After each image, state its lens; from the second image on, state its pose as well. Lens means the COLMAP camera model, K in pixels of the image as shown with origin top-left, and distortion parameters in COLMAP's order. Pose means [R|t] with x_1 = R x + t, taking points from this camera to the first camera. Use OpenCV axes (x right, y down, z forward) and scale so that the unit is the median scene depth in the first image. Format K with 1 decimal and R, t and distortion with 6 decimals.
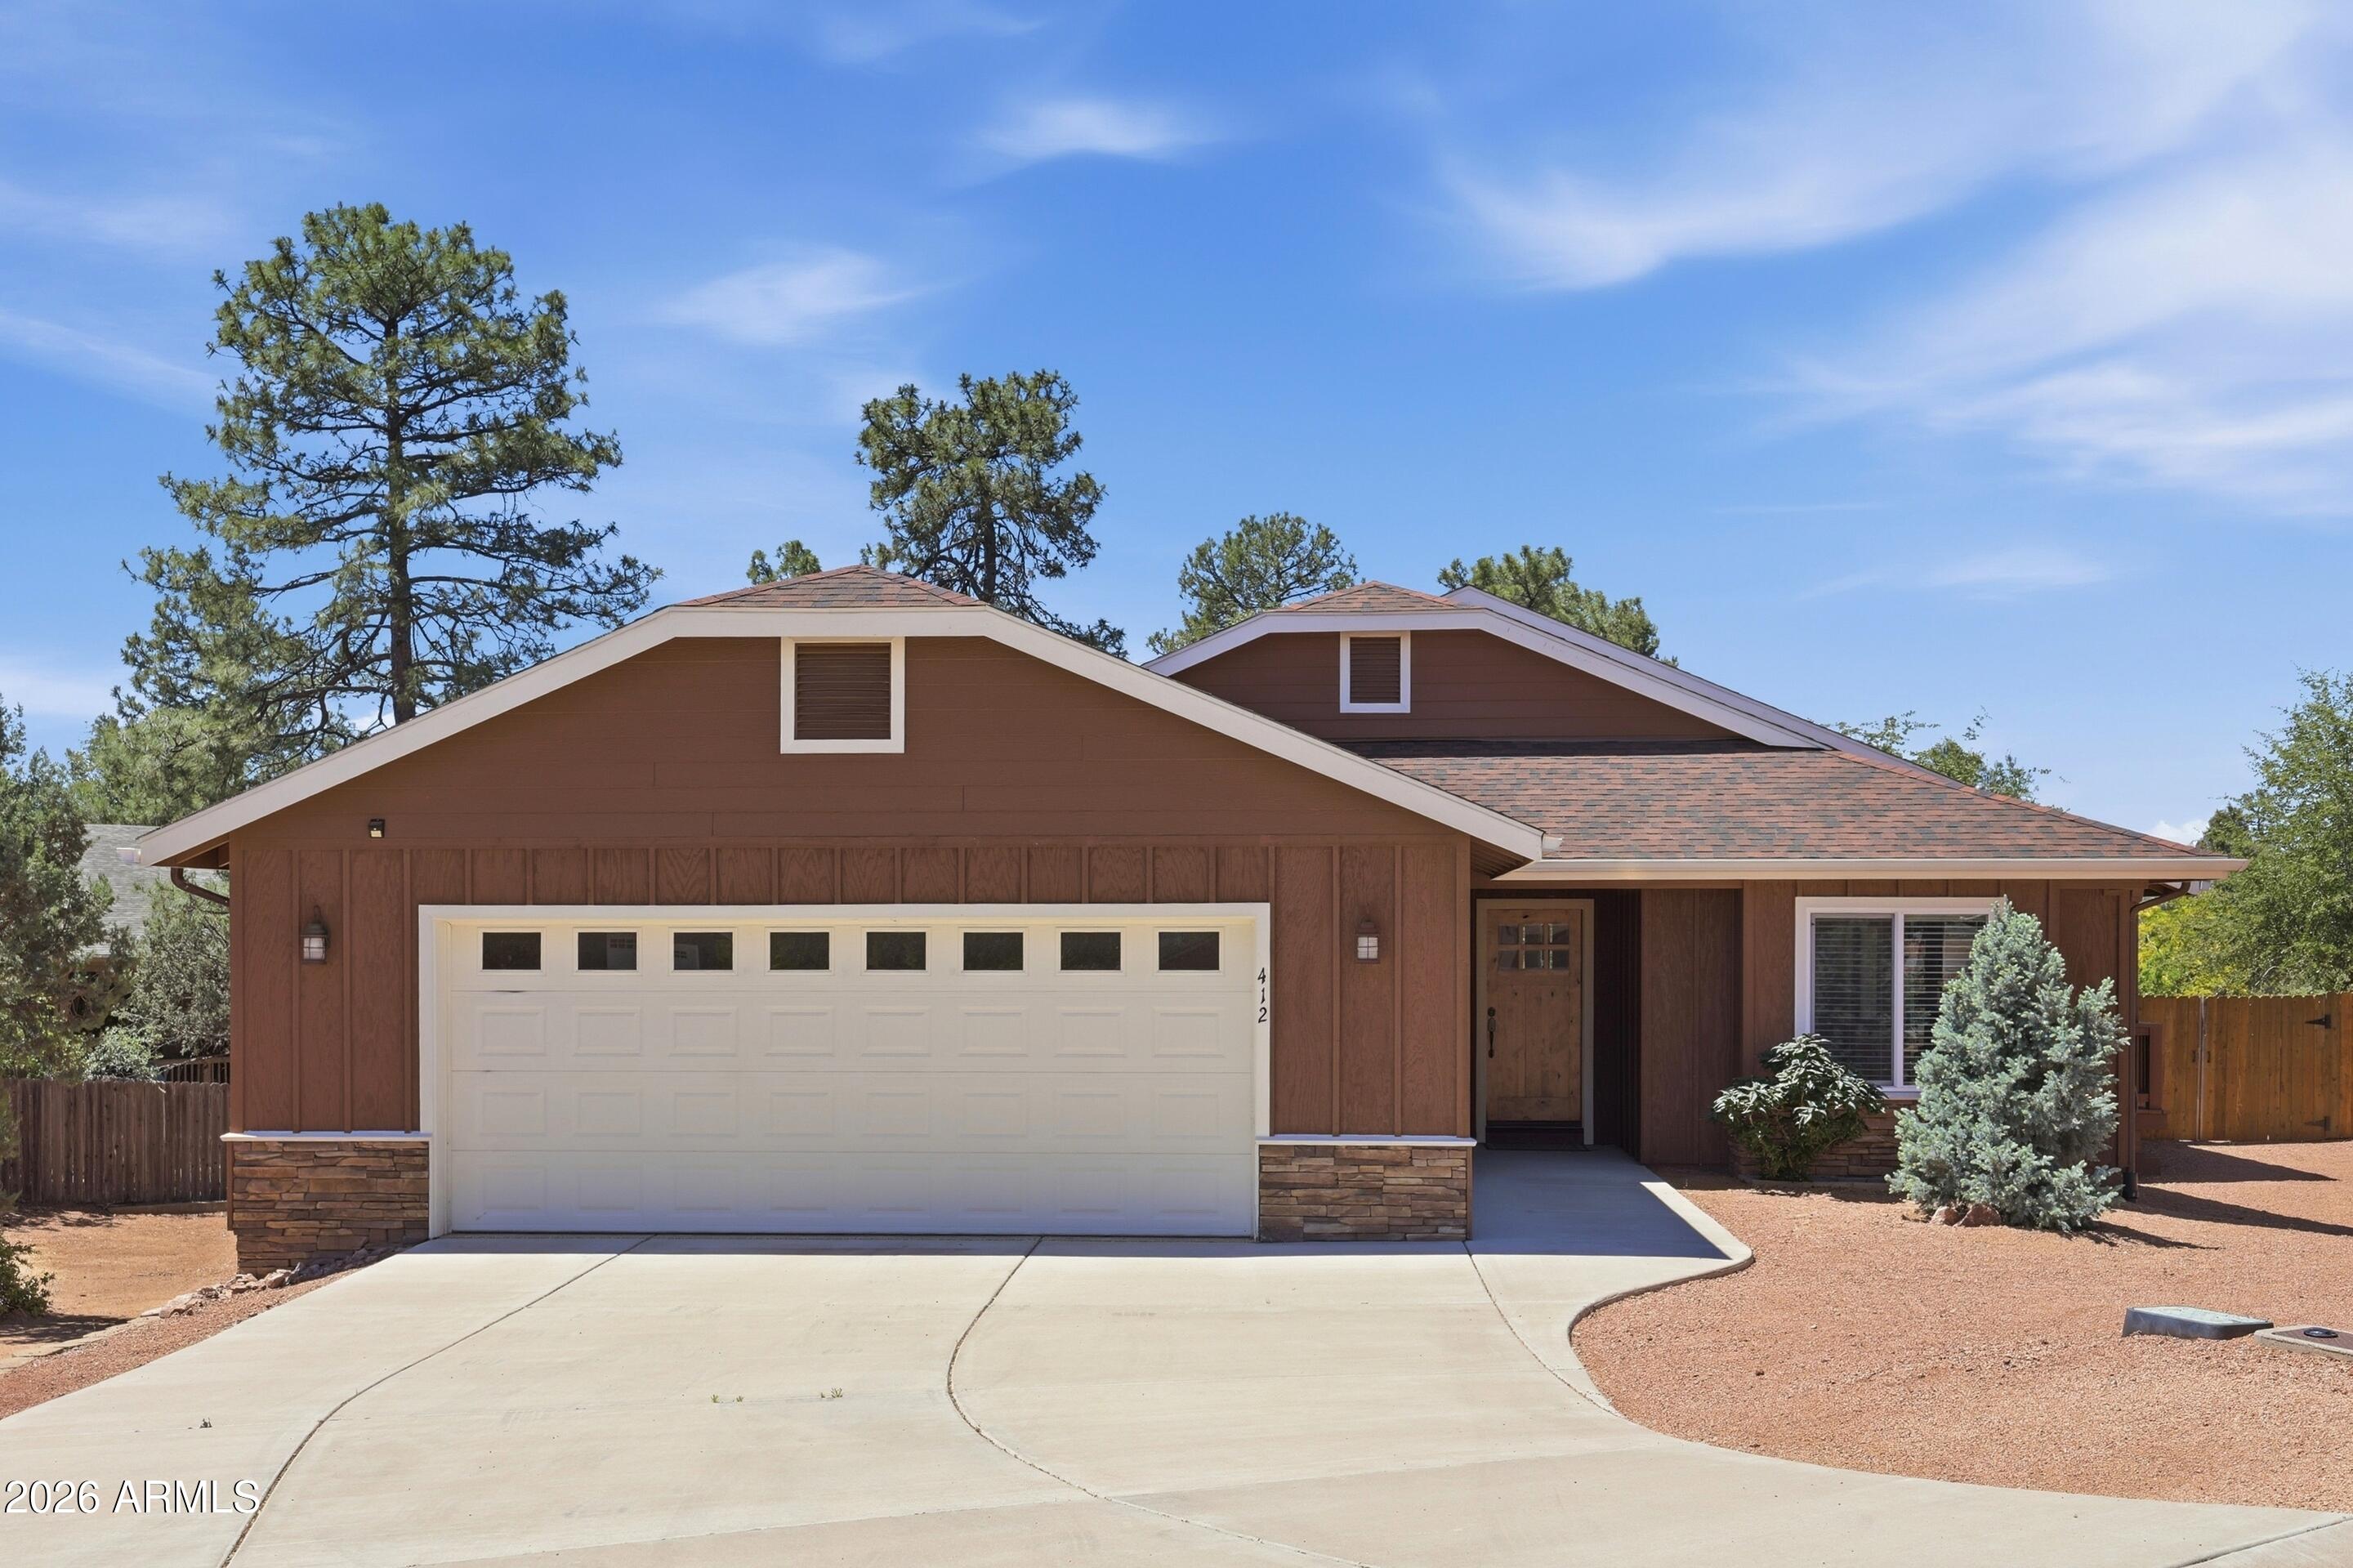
lens RADIAL K [[2748.2, 0, 1165.6], [0, 2748.2, 790.9], [0, 0, 1]] dist [-0.042616, -0.019041]
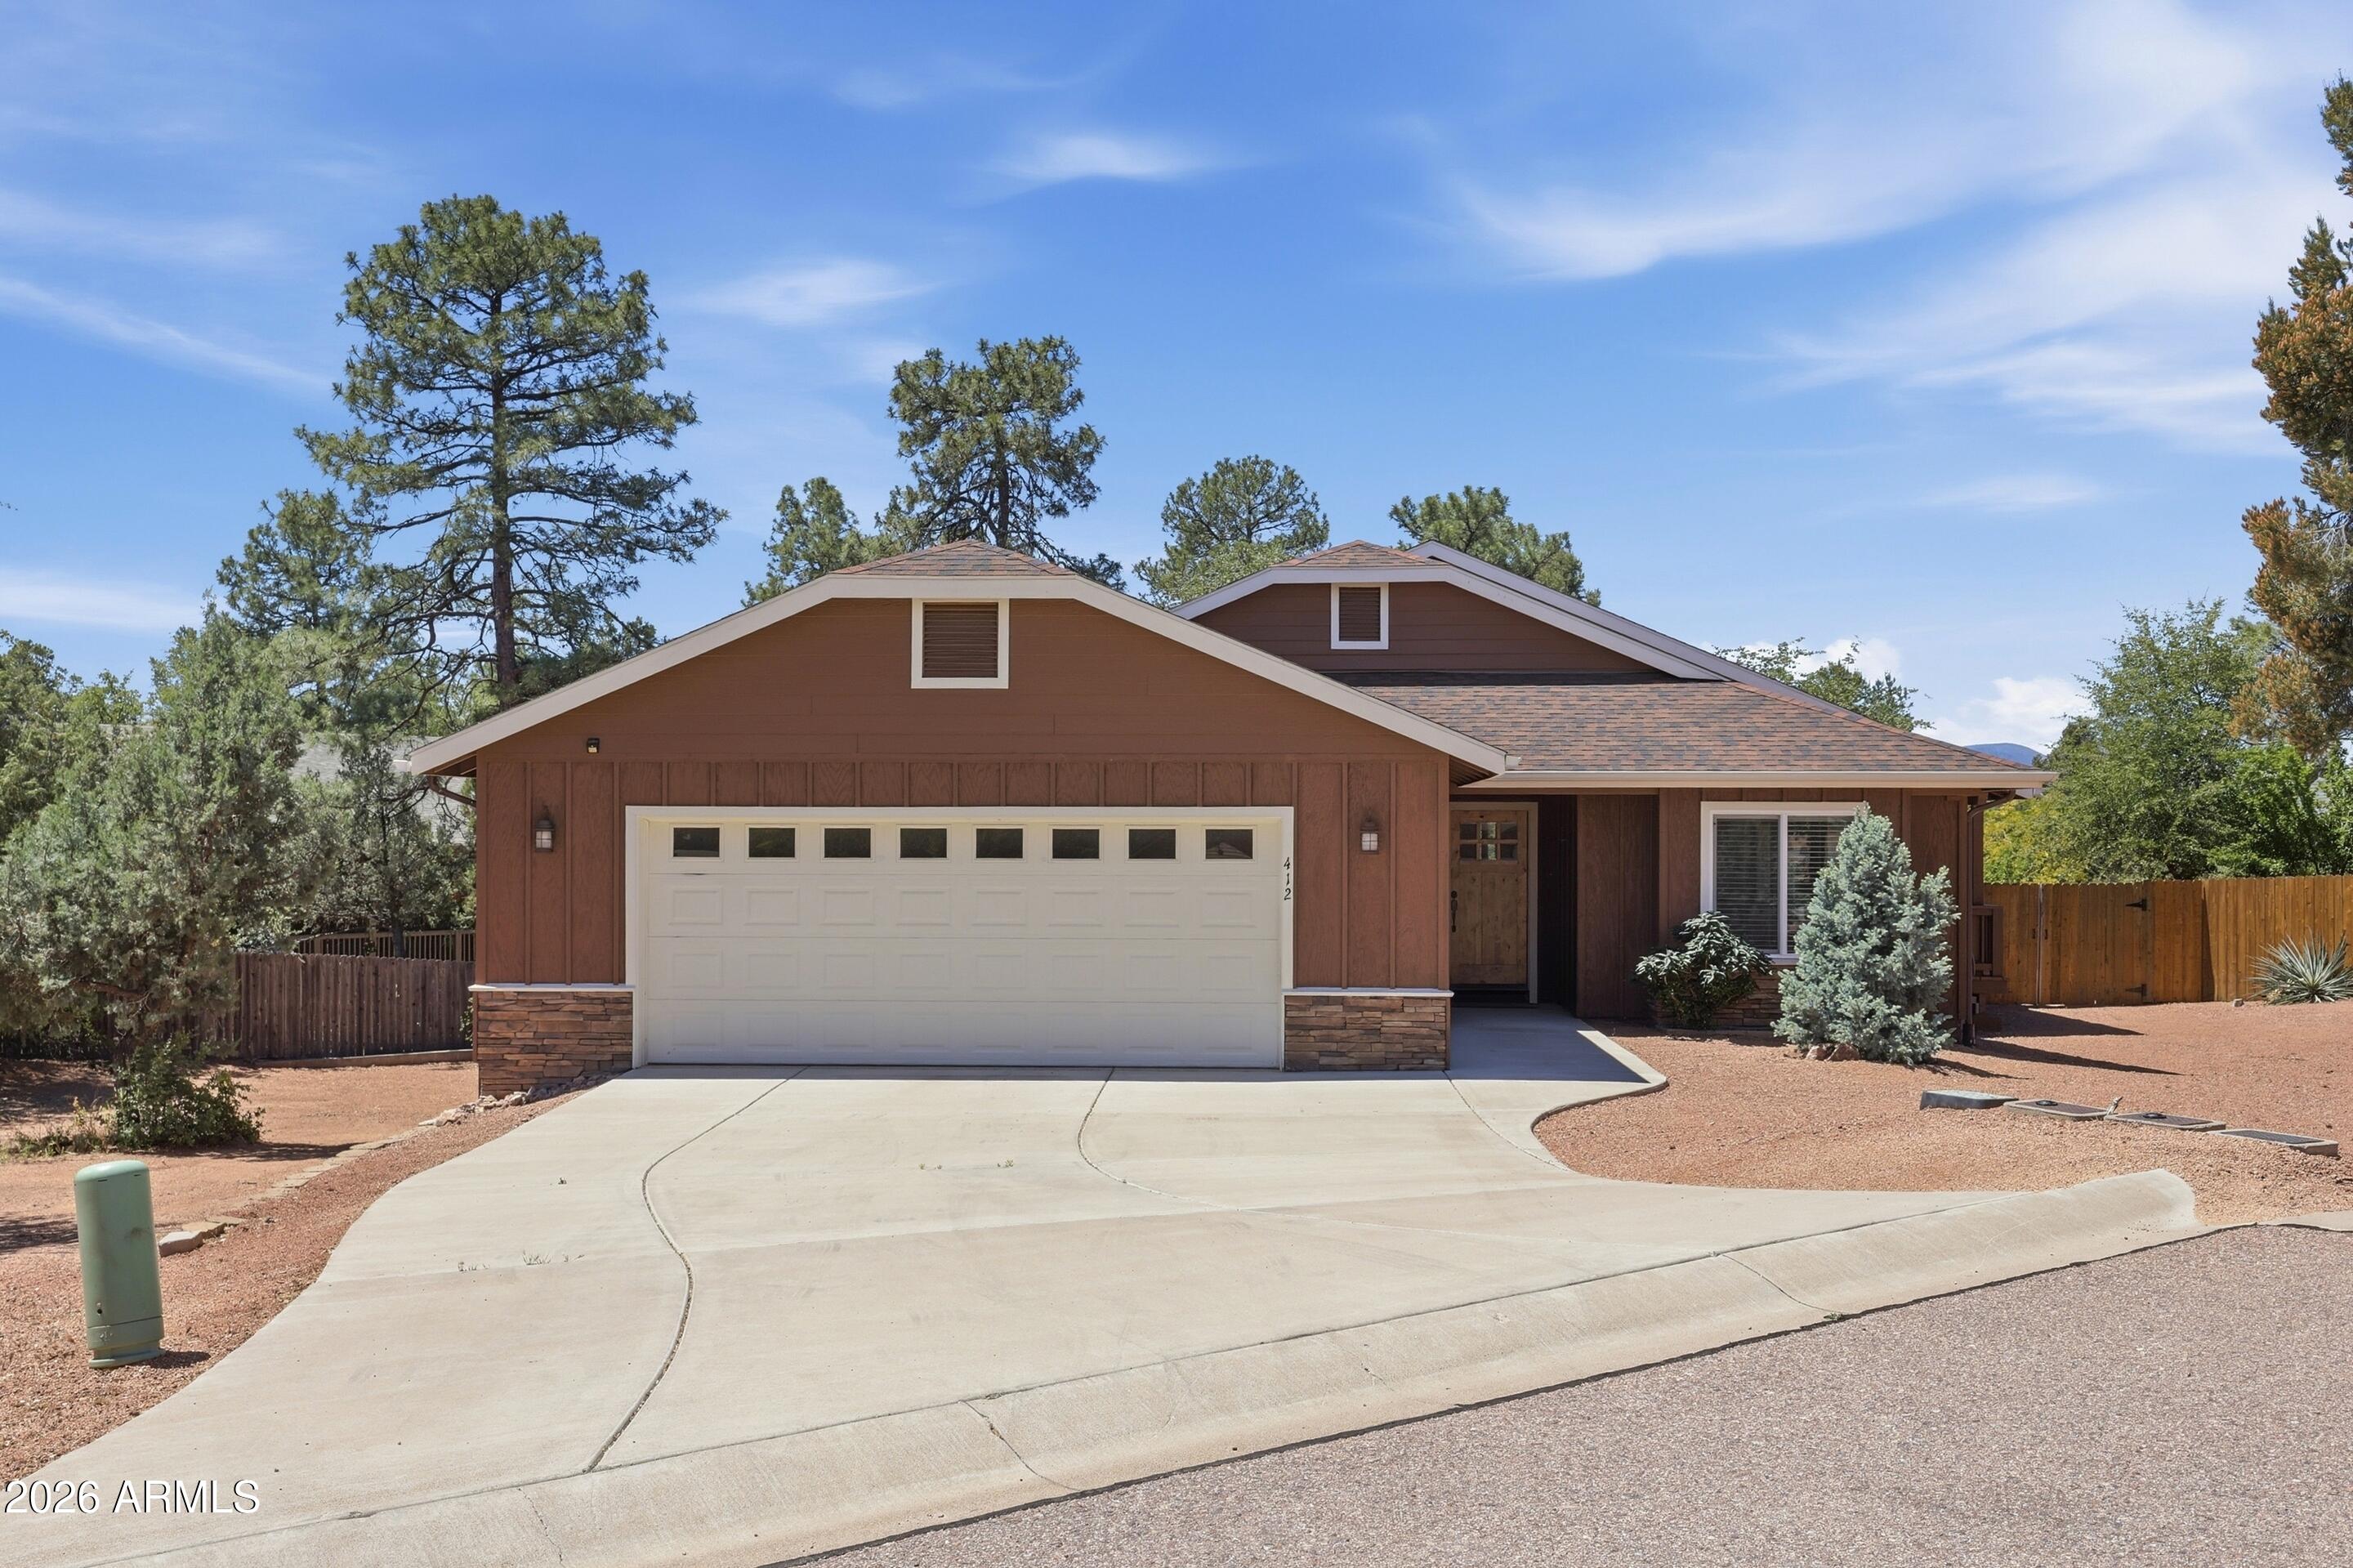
lens RADIAL K [[2627.4, 0, 1182.5], [0, 2627.4, 605.8], [0, 0, 1]] dist [-0.077915, 0.022499]
pose [[0.999594, 0.005304, 0.027978, -0.038801], [-0.004394, 0.999463, -0.032467, -0.010381], [-0.028135, 0.032331, 0.999081, -0.181340]]
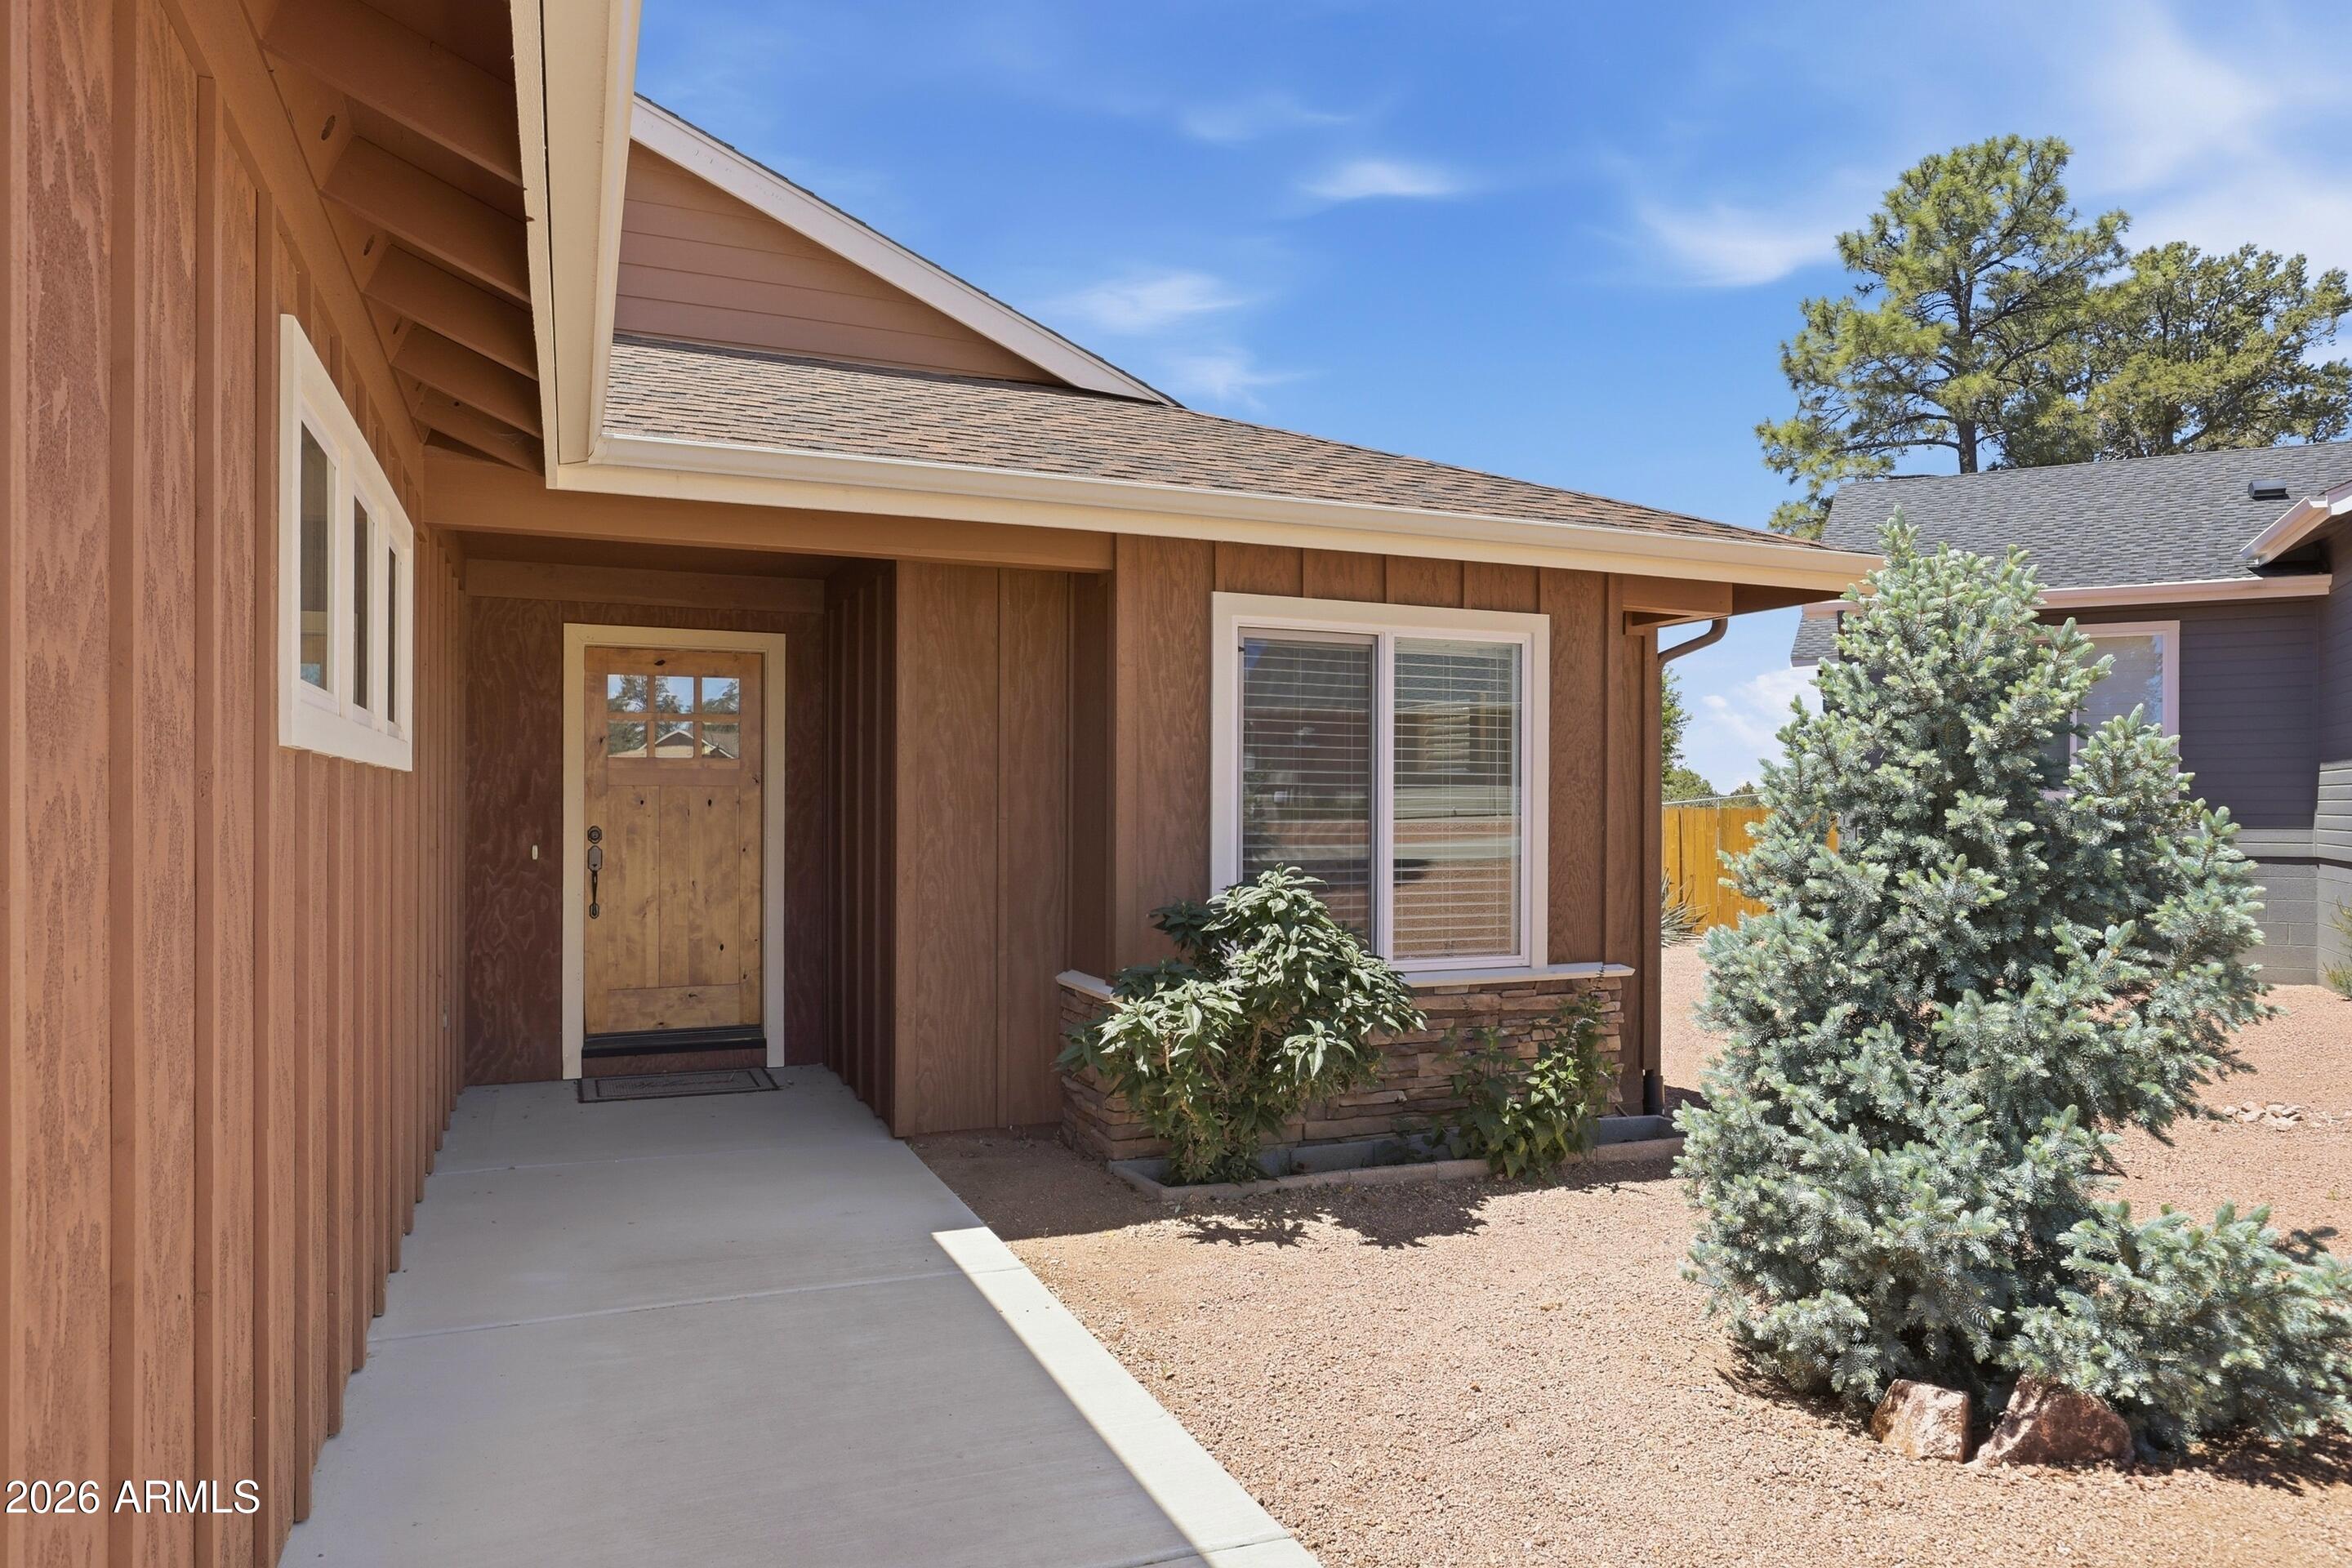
lens RADIAL K [[1566.8, 0, 1174.8], [0, 1566.8, 795.3], [0, 0, 1]] dist [-0.003465, 0.000627]
pose [[0.911863, 0.003890, 0.410477, 0.105595], [-0.021341, 0.999052, 0.037939, 0.064347], [-0.409941, -0.043355, 0.911081, 0.737717]]
